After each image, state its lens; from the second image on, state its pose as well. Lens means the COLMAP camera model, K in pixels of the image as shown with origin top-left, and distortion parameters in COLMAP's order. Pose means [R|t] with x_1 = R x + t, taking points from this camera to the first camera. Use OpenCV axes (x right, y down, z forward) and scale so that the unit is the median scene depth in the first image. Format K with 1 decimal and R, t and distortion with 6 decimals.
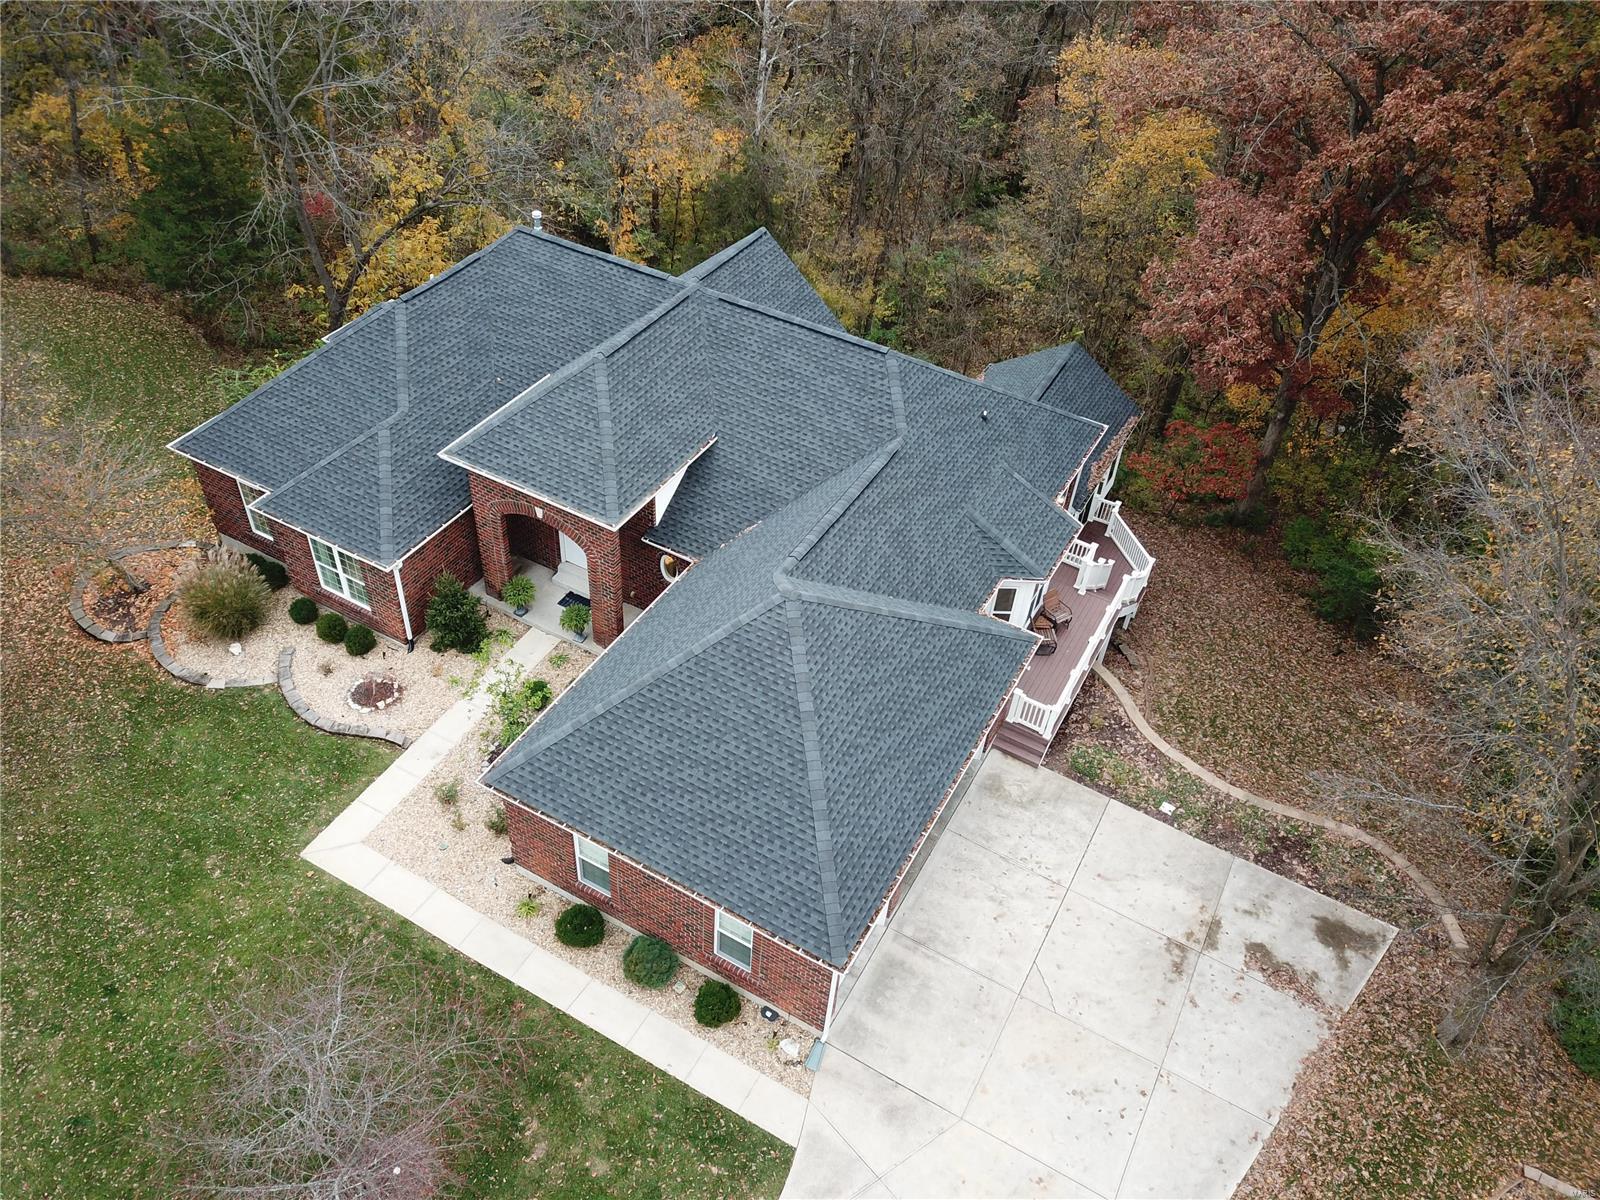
lens RADIAL K [[1229.7, 0, 791.8], [0, 1229.7, 595.3], [0, 0, 1]] dist [0.027409, -0.043962]
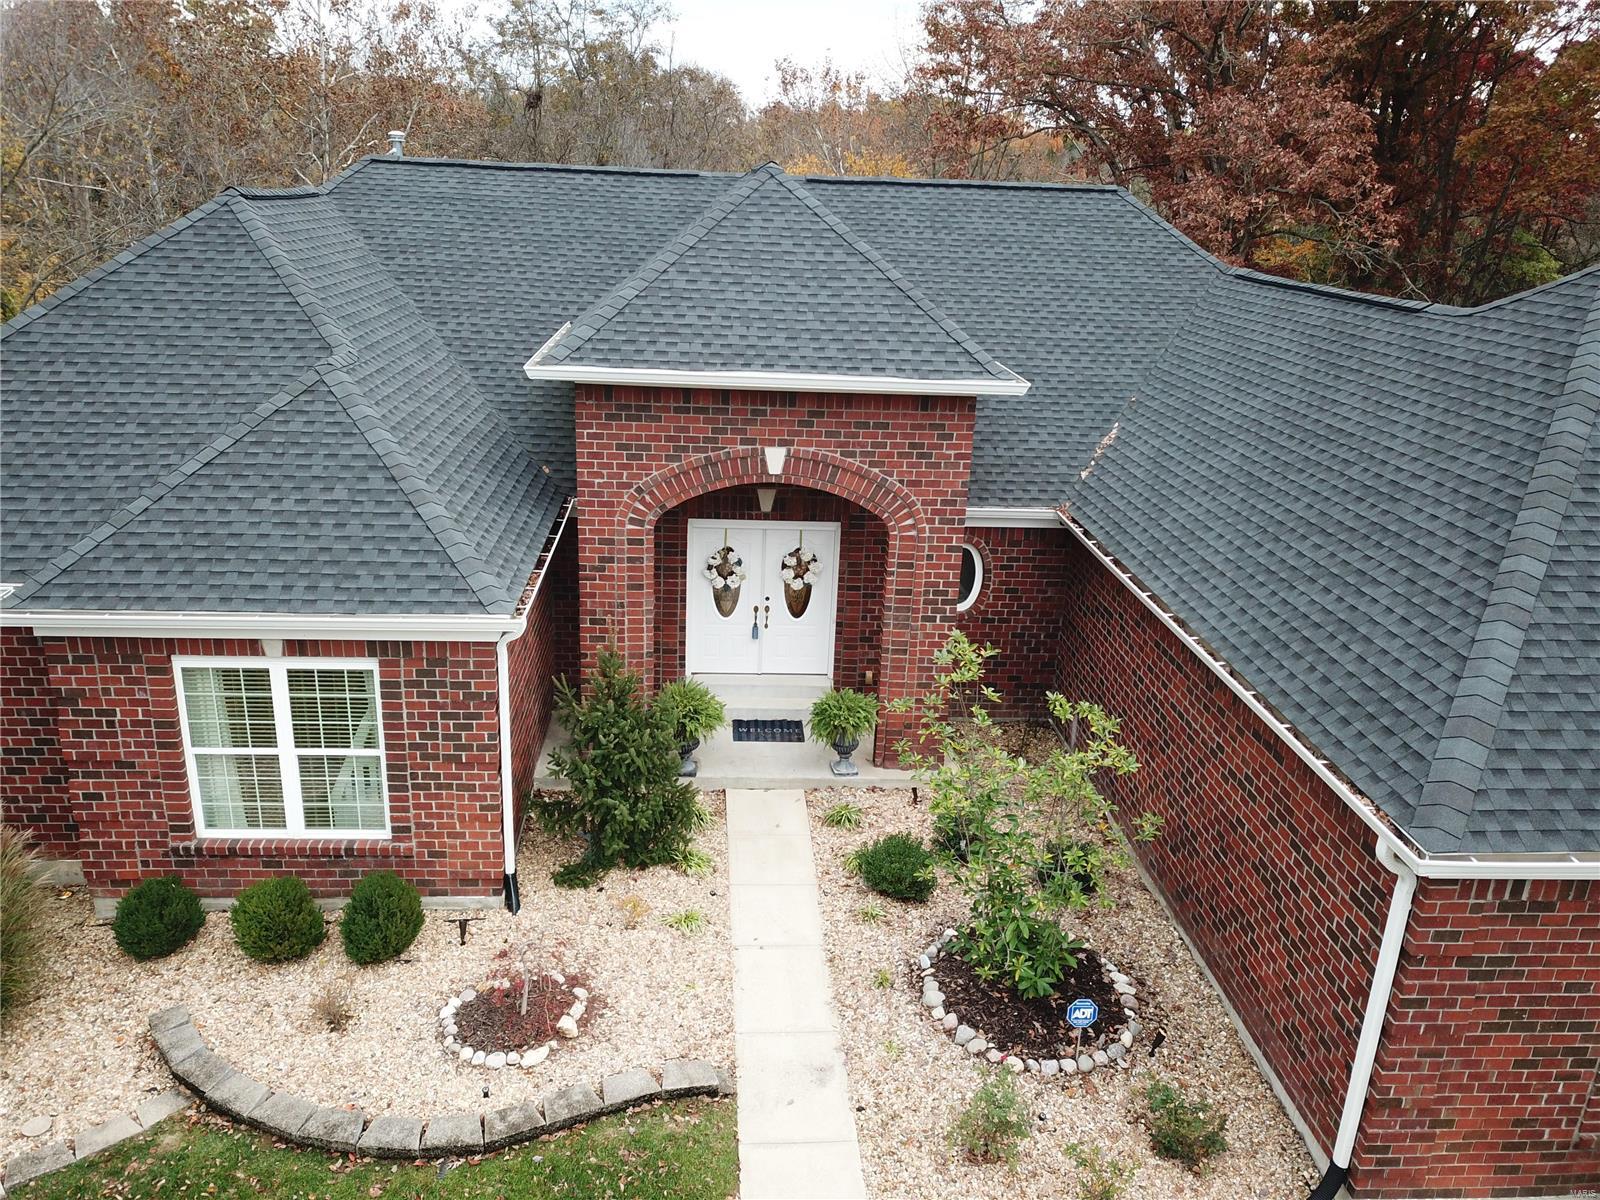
lens RADIAL K [[1224.5, 0, 790.1], [0, 1224.5, 602.6], [0, 0, 1]] dist [0.008981, -0.000808]
pose [[0.841976, -0.199357, 0.501331, -0.468660], [0.367570, 0.892165, -0.262553, 0.105084], [-0.394928, 0.405337, 0.824460, 0.710170]]
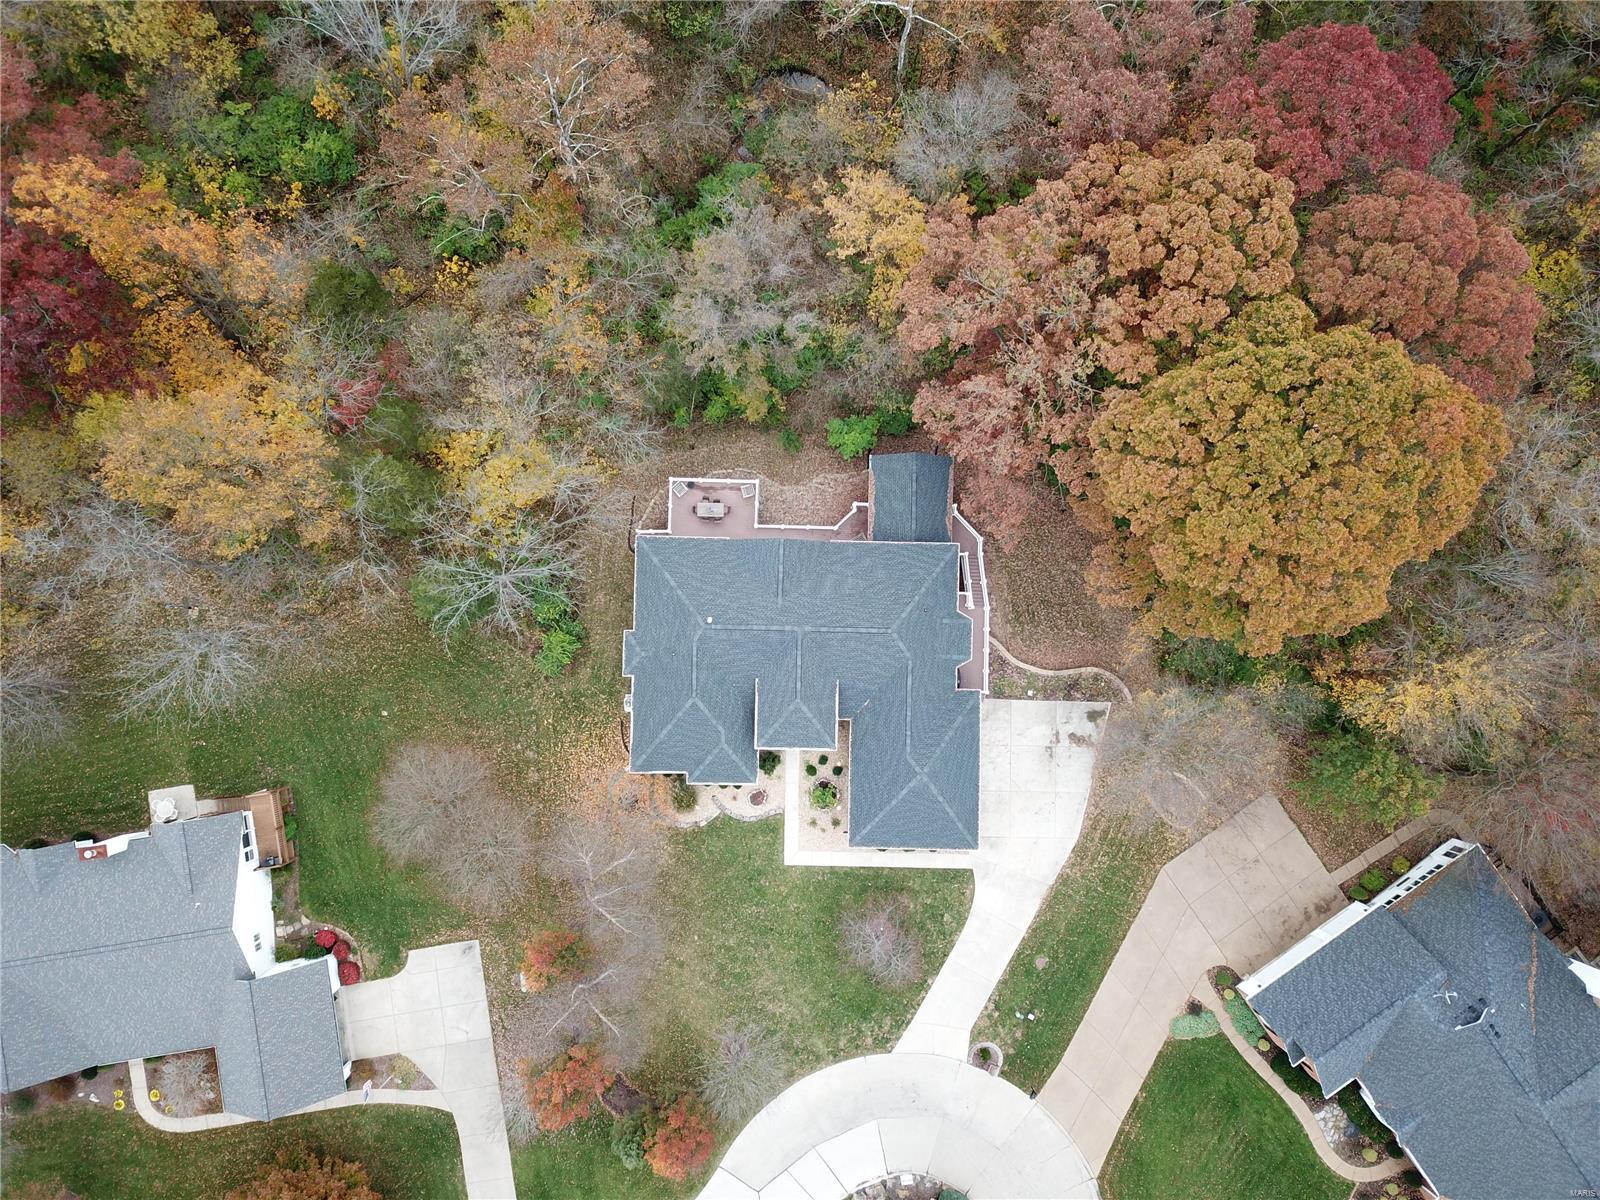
lens RADIAL K [[1205.4, 0, 792.8], [0, 1205.4, 606.6], [0, 0, 1]] dist [0.036578, -0.036409]
pose [[0.882764, -0.469130, -0.025391, -0.009420], [0.334553, 0.589747, 0.735033, -2.291622], [-0.329852, -0.657355, 0.677556, -0.586242]]
